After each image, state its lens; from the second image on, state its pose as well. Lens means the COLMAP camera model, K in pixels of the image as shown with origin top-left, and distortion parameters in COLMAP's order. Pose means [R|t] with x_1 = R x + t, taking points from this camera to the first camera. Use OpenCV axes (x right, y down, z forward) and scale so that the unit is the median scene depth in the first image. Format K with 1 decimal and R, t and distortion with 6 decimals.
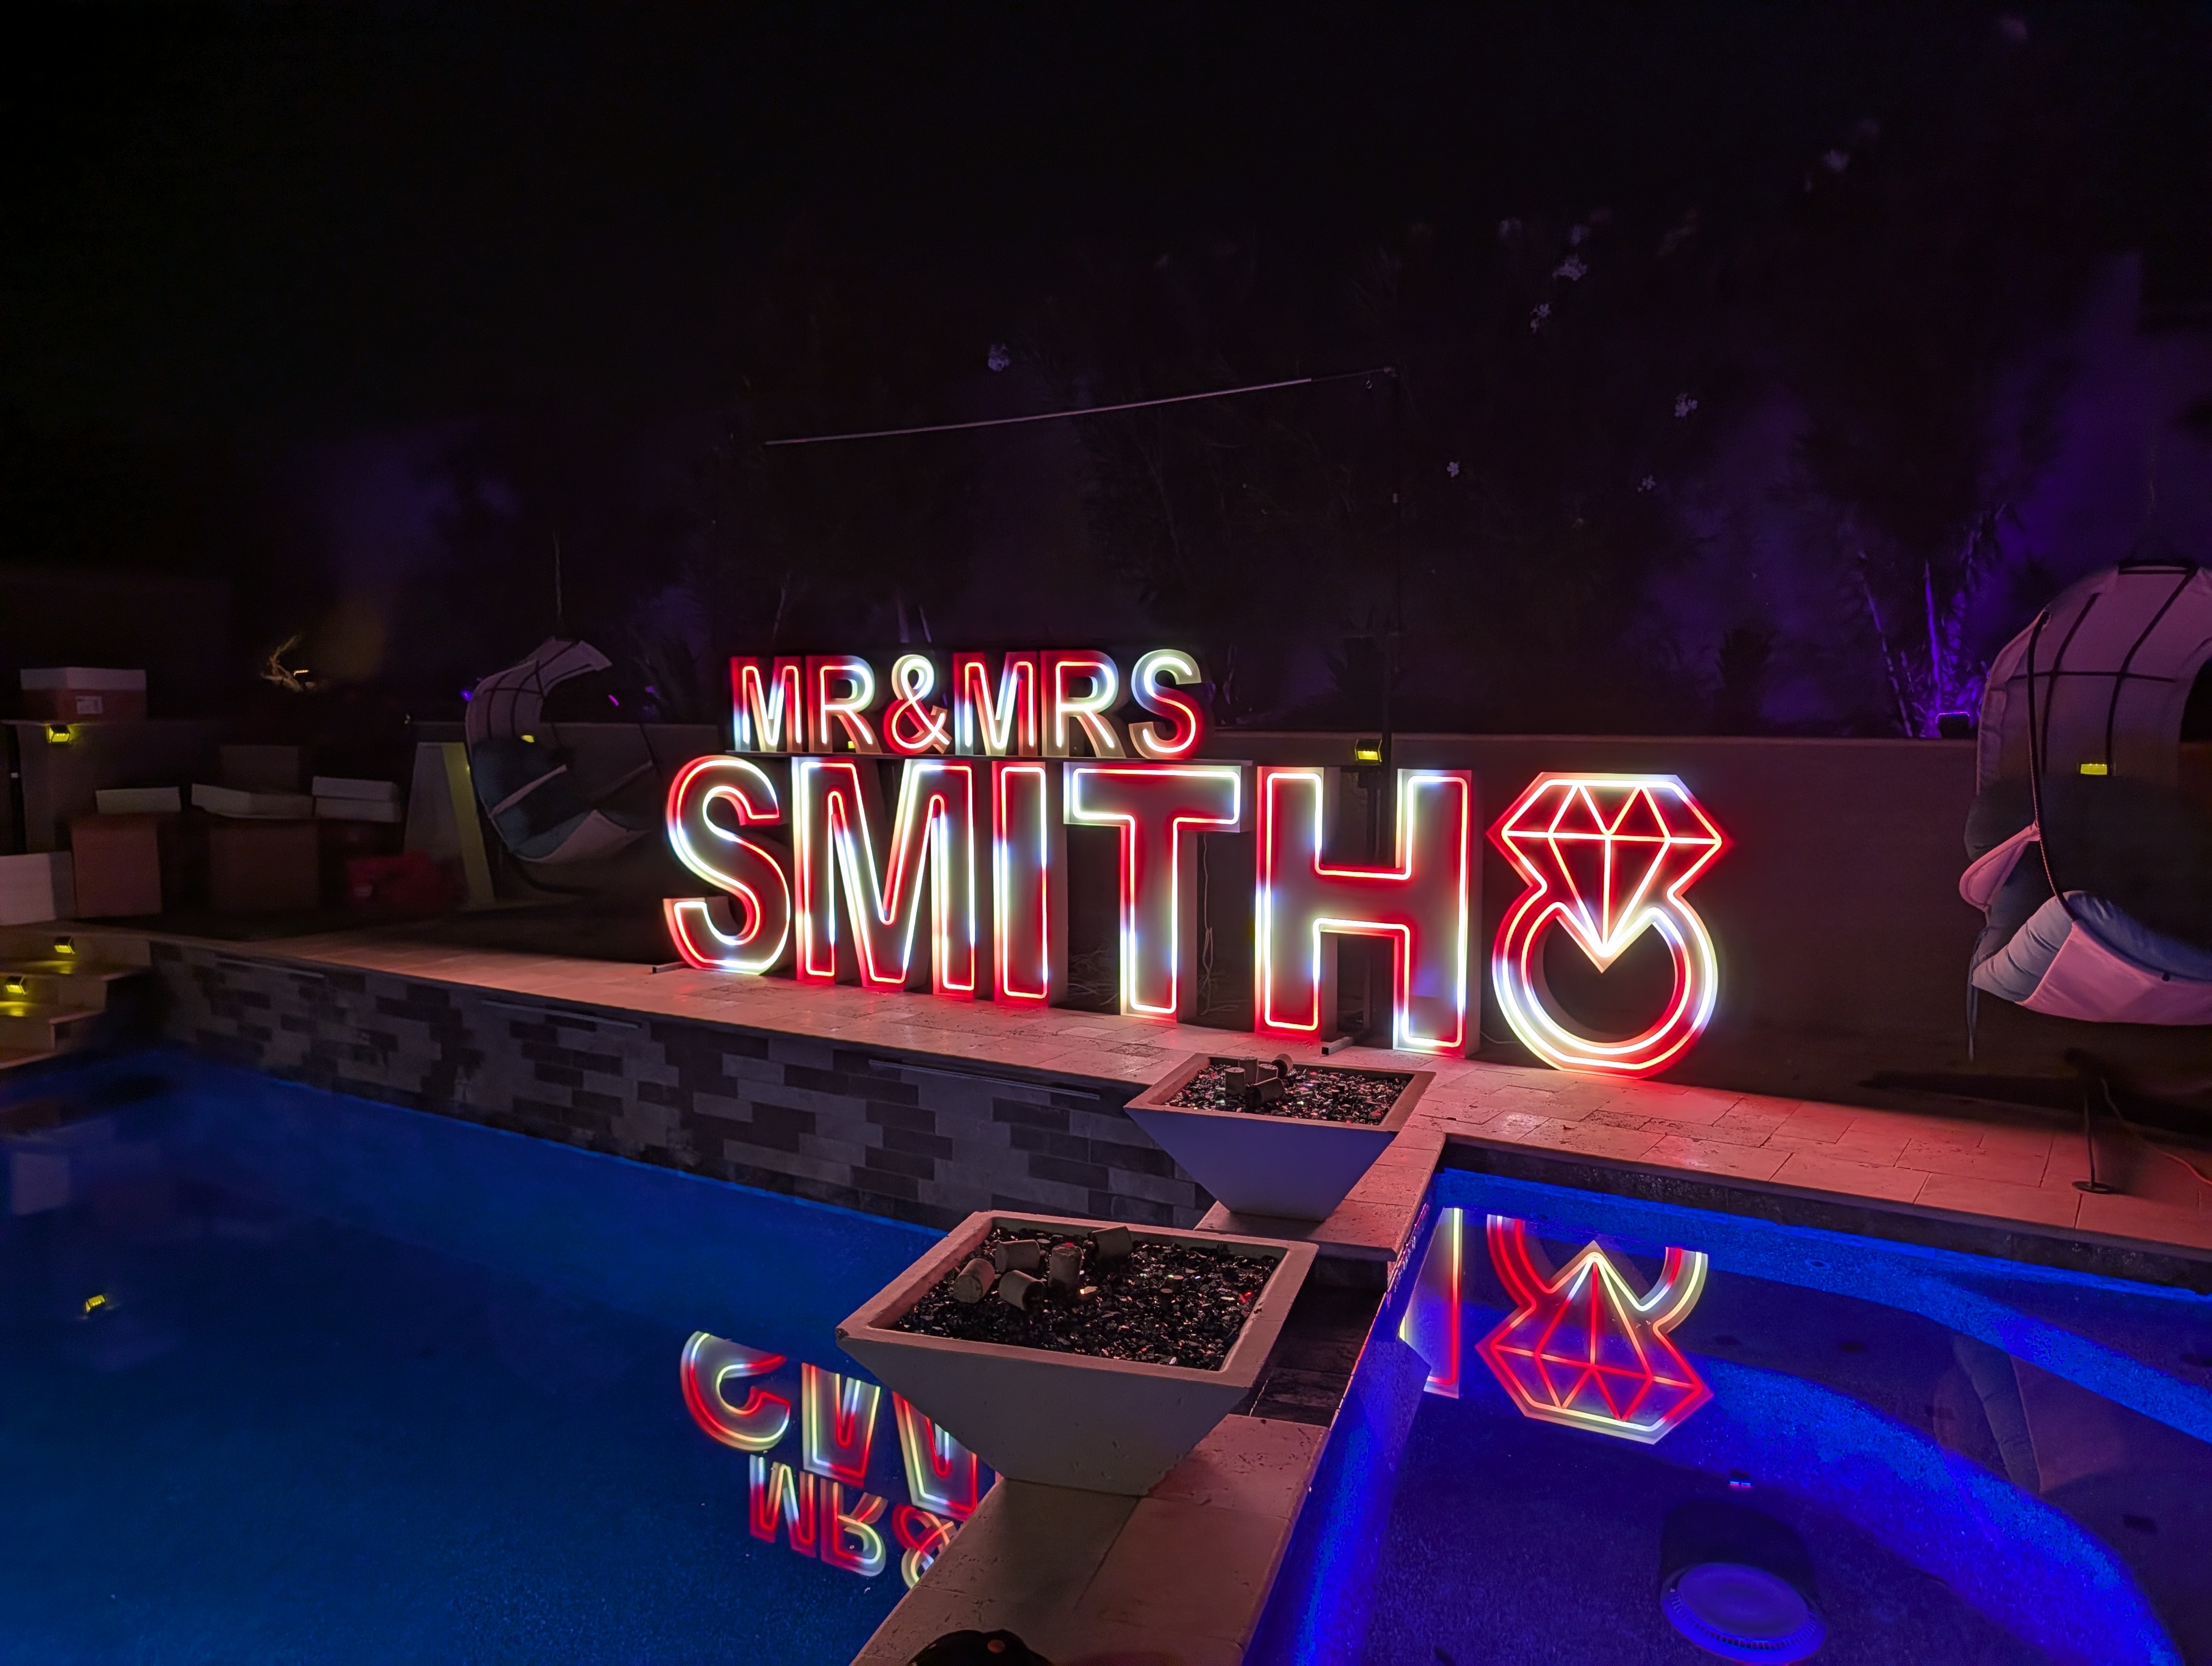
lens RADIAL K [[1608.6, 0, 1099.4], [0, 1608.6, 842.8], [0, 0, 1]] dist [0.008259, -0.000679]
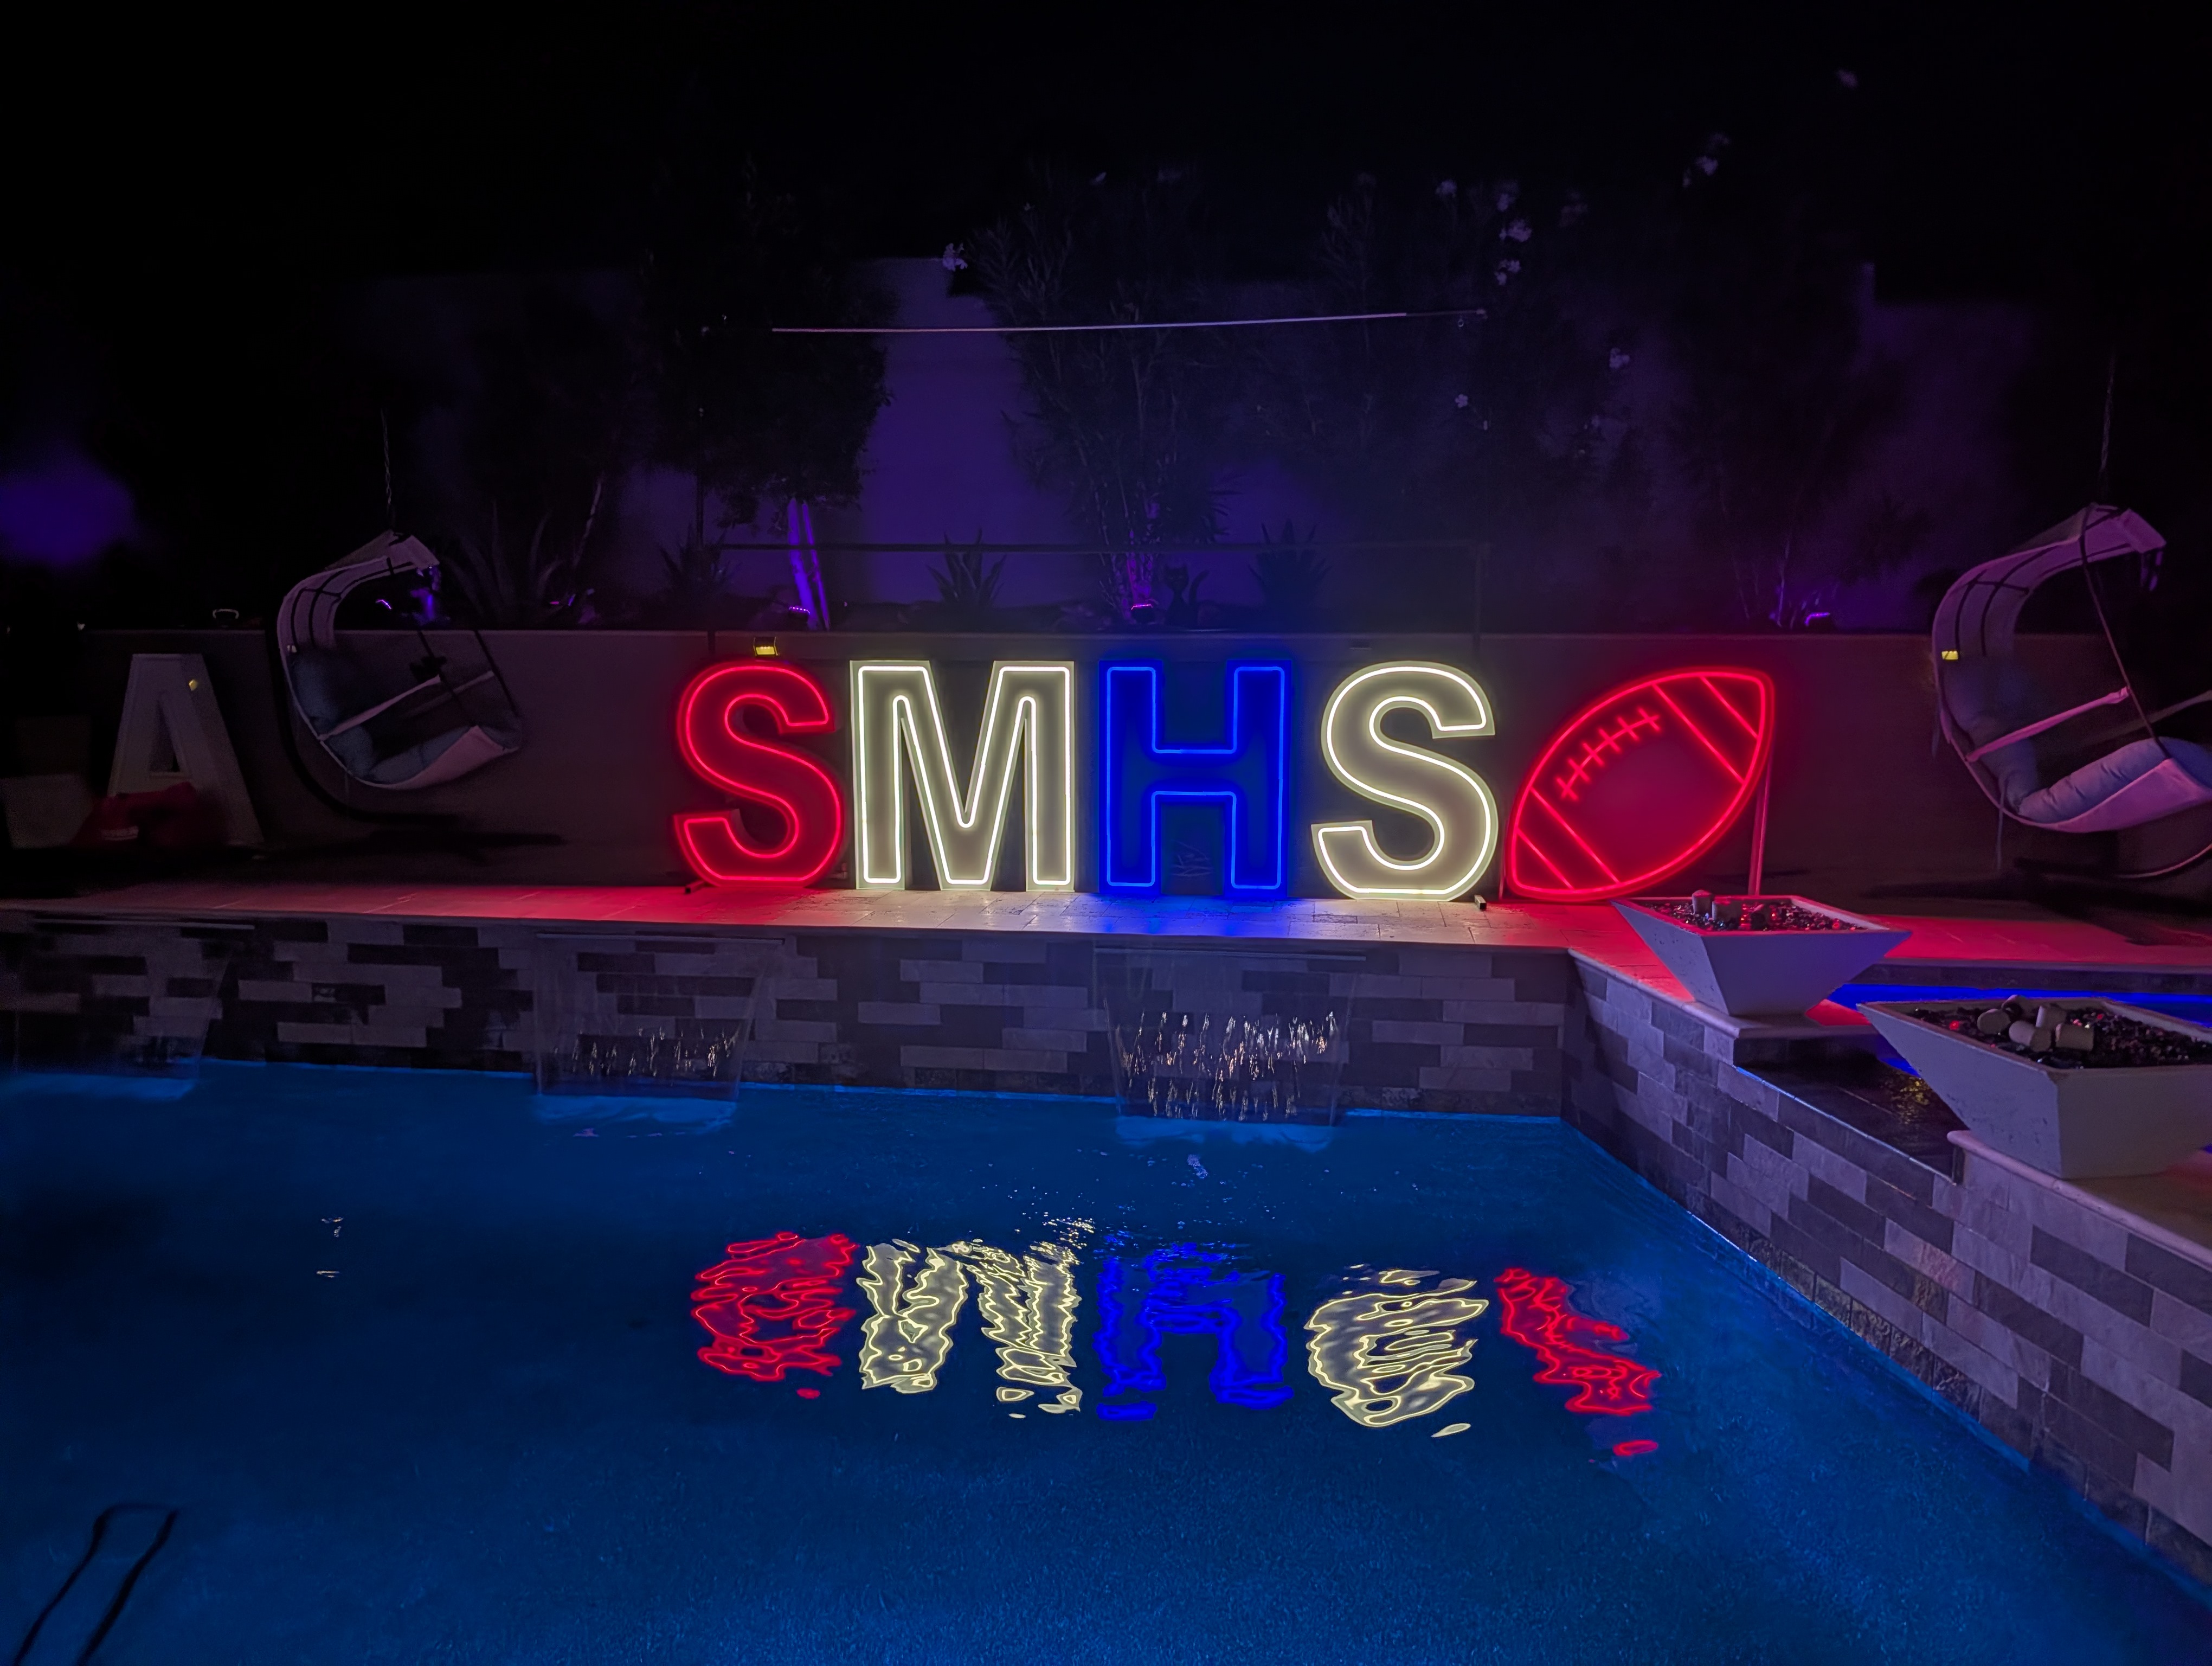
lens RADIAL K [[1608.6, 0, 1099.4], [0, 1608.6, 842.8], [0, 0, 1]] dist [0.008259, -0.000679]
pose [[0.908467, -0.056361, 0.414139, -0.501581], [0.035934, 0.997730, 0.056957, 0.006900], [-0.416409, -0.036862, 0.908430, 0.051916]]
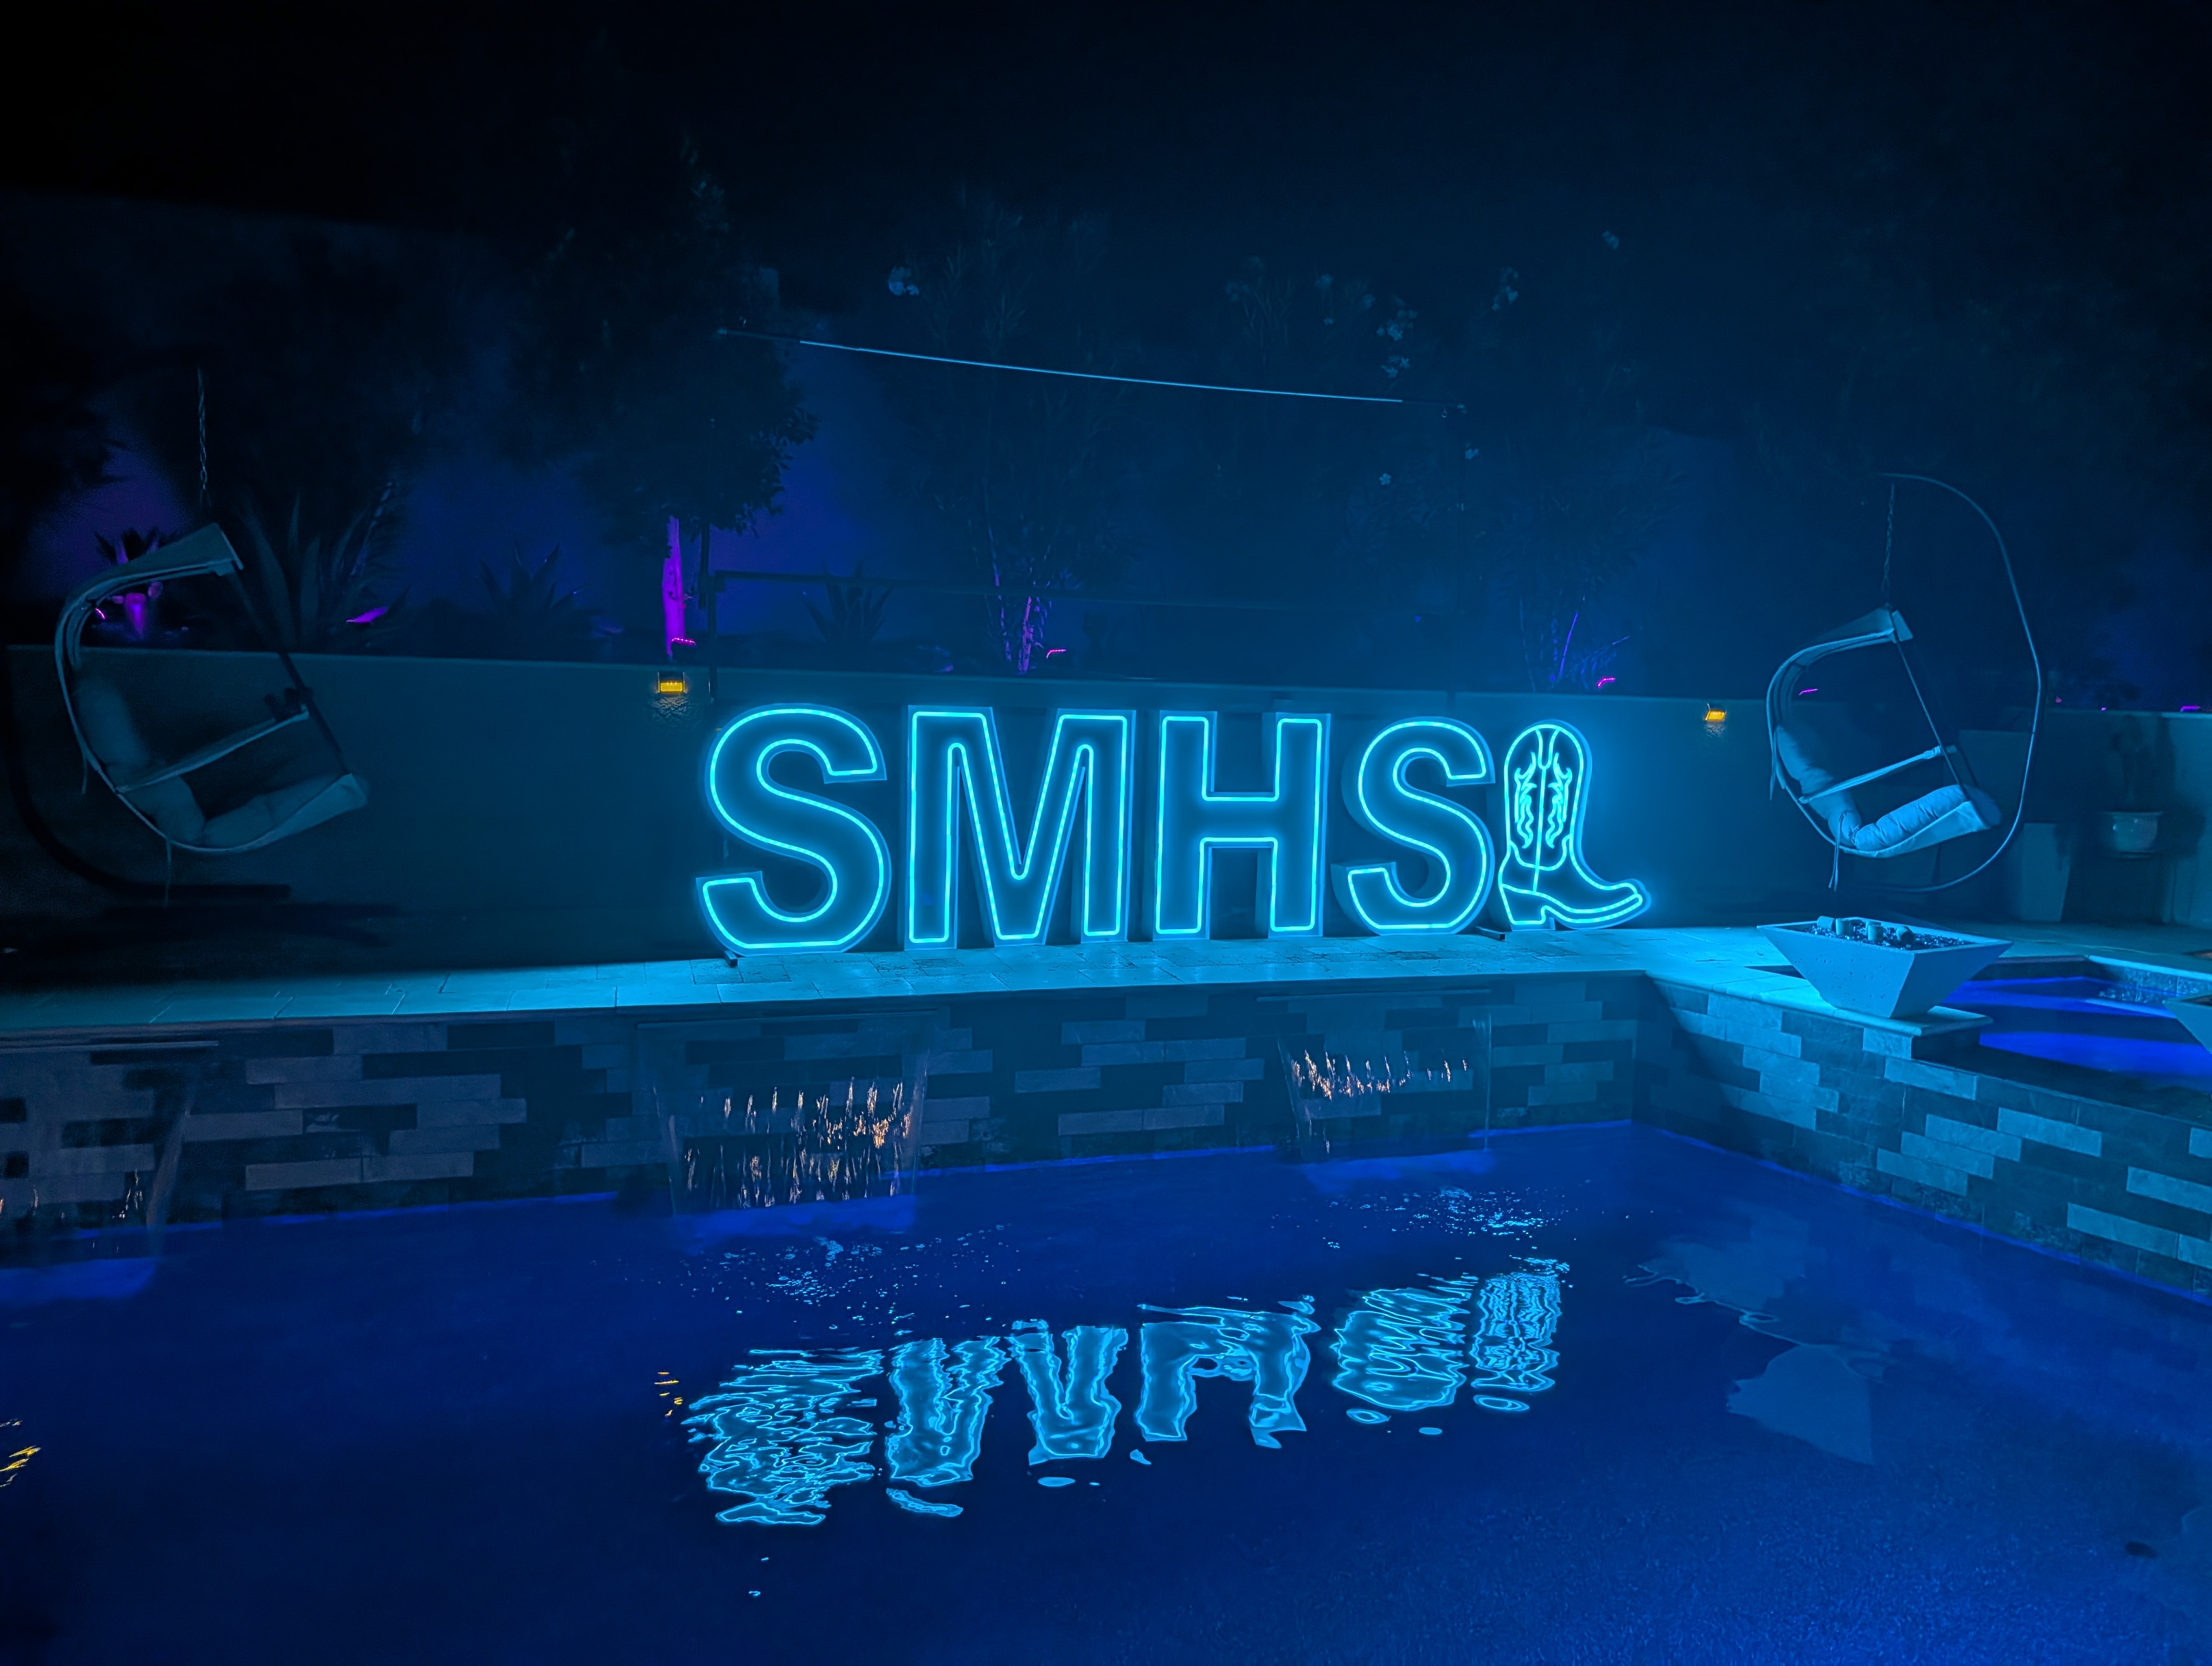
lens RADIAL K [[1580.5, 0, 1106.0], [0, 1580.5, 833.0], [0, 0, 1]] dist [0.044721, -0.080491]
pose [[0.618414, -0.060164, 0.783546, -0.888713], [0.035706, 0.998187, 0.048463, -0.022439], [-0.785041, -0.001993, 0.619441, 0.388877]]
